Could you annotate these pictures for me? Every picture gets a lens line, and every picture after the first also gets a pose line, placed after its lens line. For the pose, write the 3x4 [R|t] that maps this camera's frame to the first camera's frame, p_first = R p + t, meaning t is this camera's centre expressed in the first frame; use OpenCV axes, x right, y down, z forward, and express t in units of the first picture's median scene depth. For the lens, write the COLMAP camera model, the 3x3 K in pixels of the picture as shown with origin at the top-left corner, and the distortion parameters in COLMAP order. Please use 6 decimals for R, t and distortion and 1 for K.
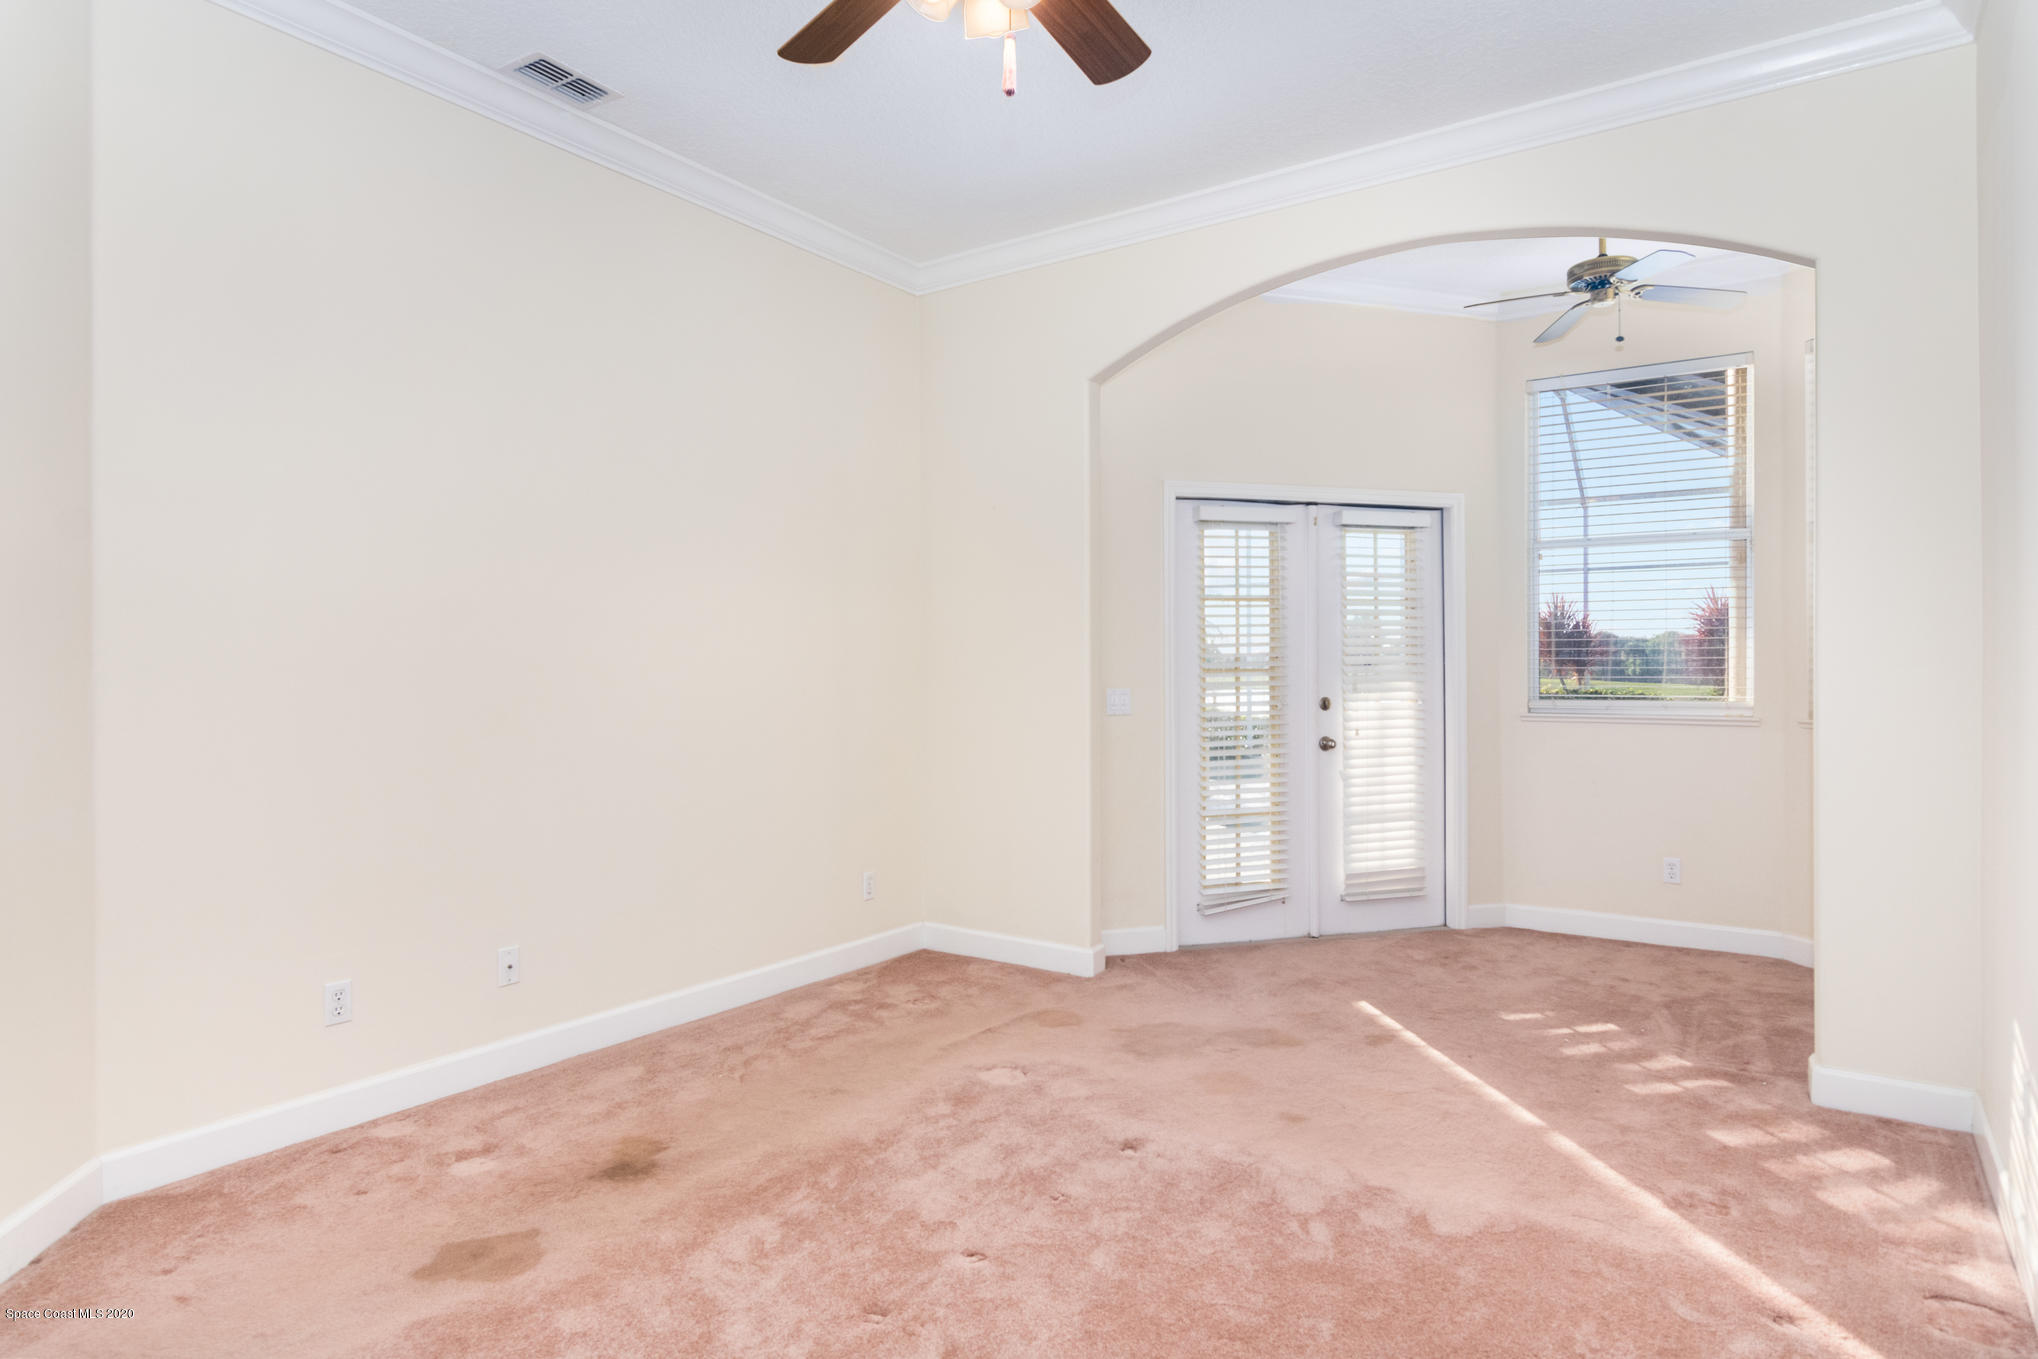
lens RADIAL K [[1236.8, 0, 1019.0], [0, 1236.8, 679.5], [0, 0, 1]] dist [-0.002589, 0.001504]
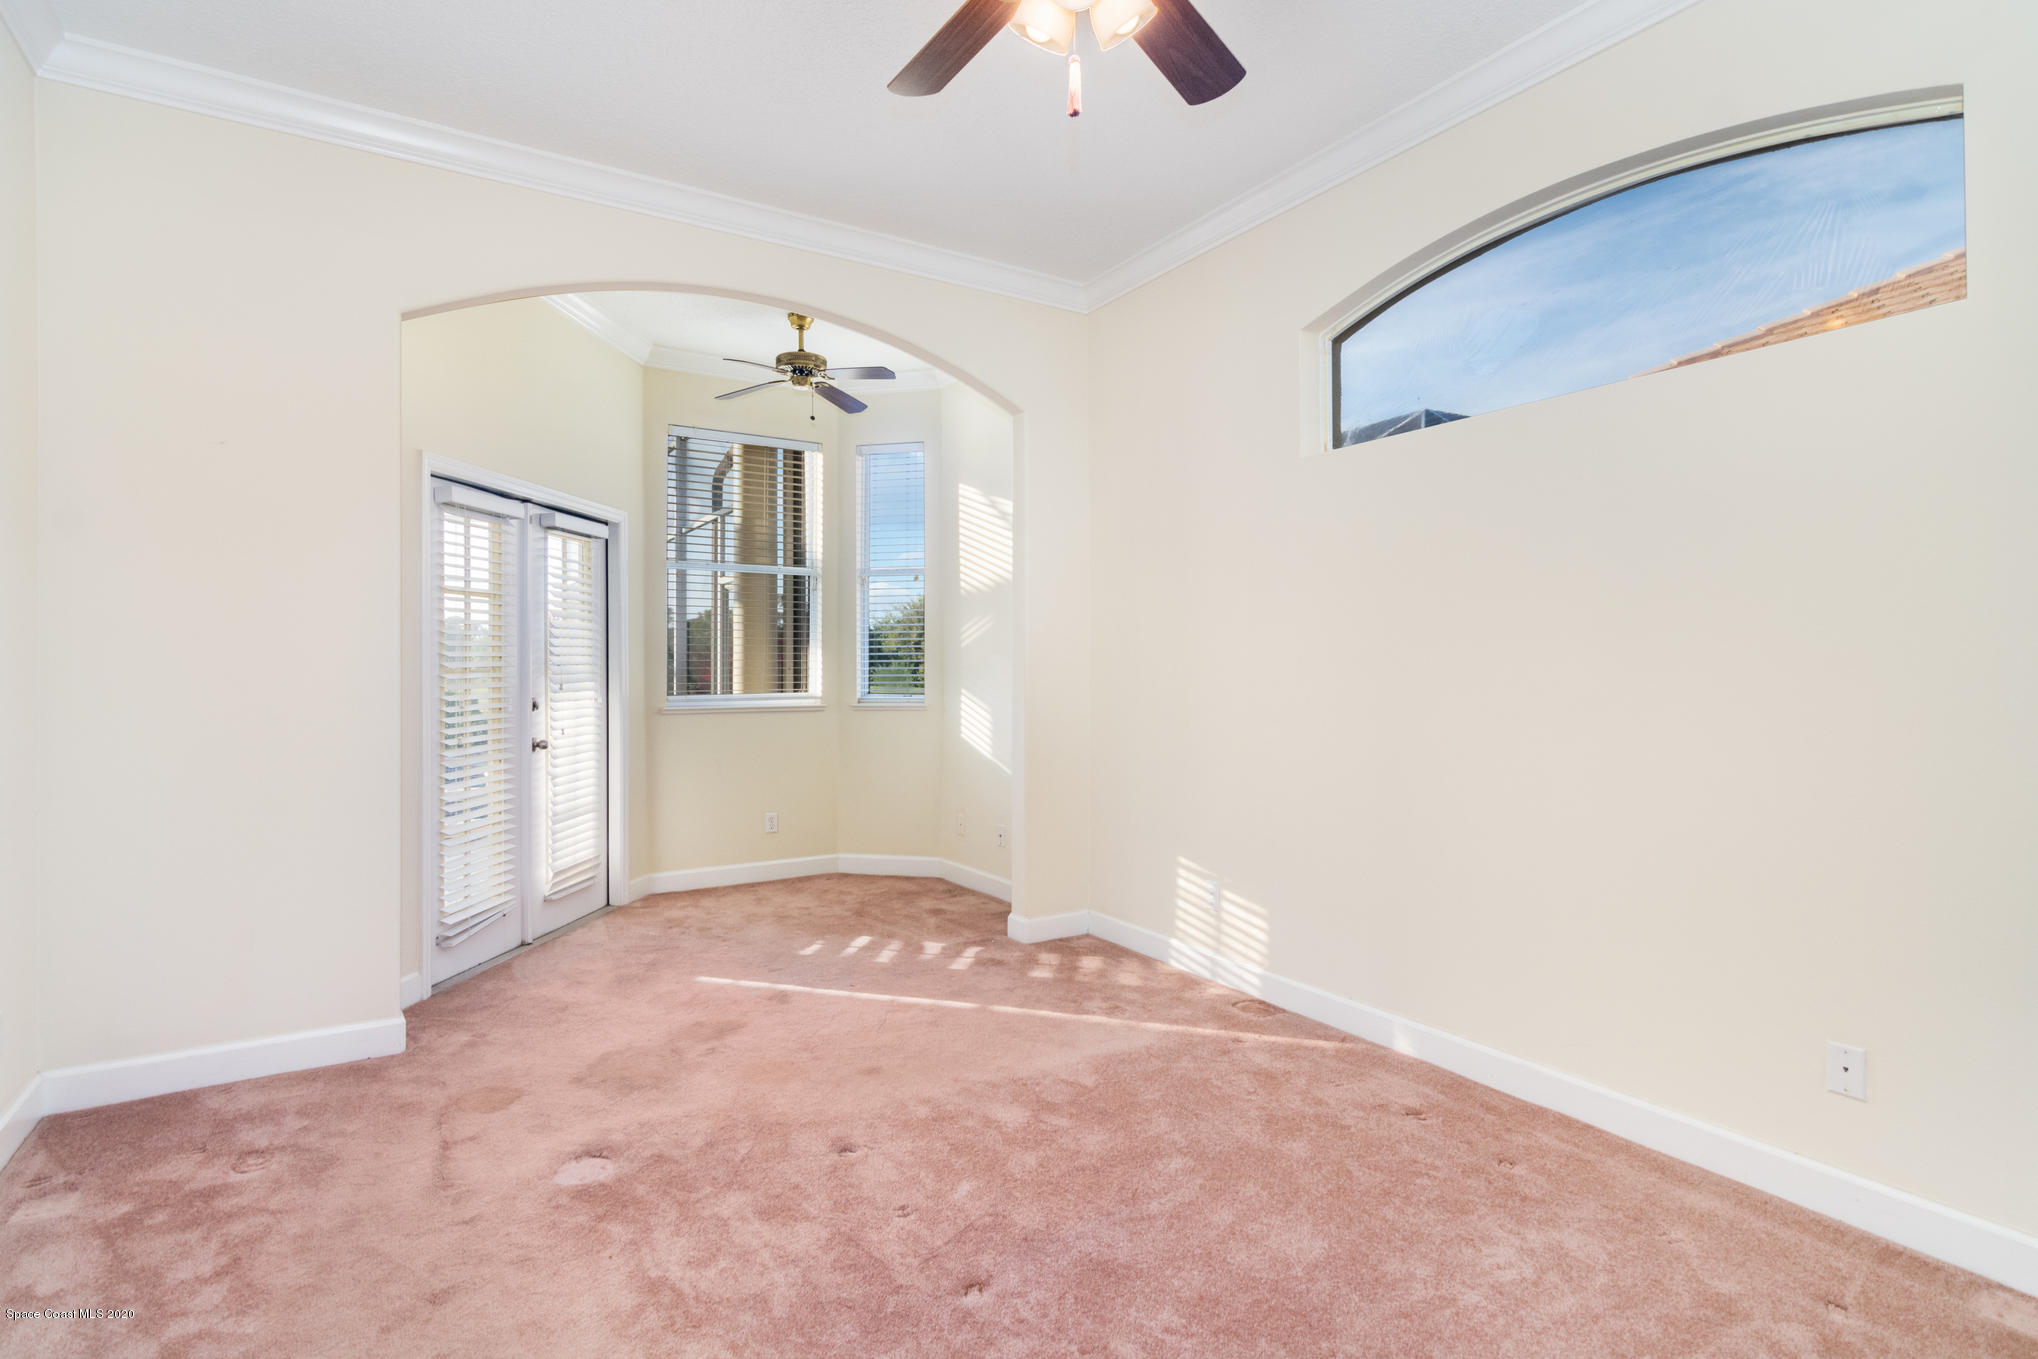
lens RADIAL K [[1022.9, 0, 1020.7], [0, 1022.9, 637.8], [0, 0, 1]] dist [-0.000236, 0.000971]
pose [[0.367986, 0.028316, 0.929400, -0.463383], [0.016326, 0.999185, -0.036907, 0.003993], [-0.929688, 0.028755, 0.367224, 0.417620]]
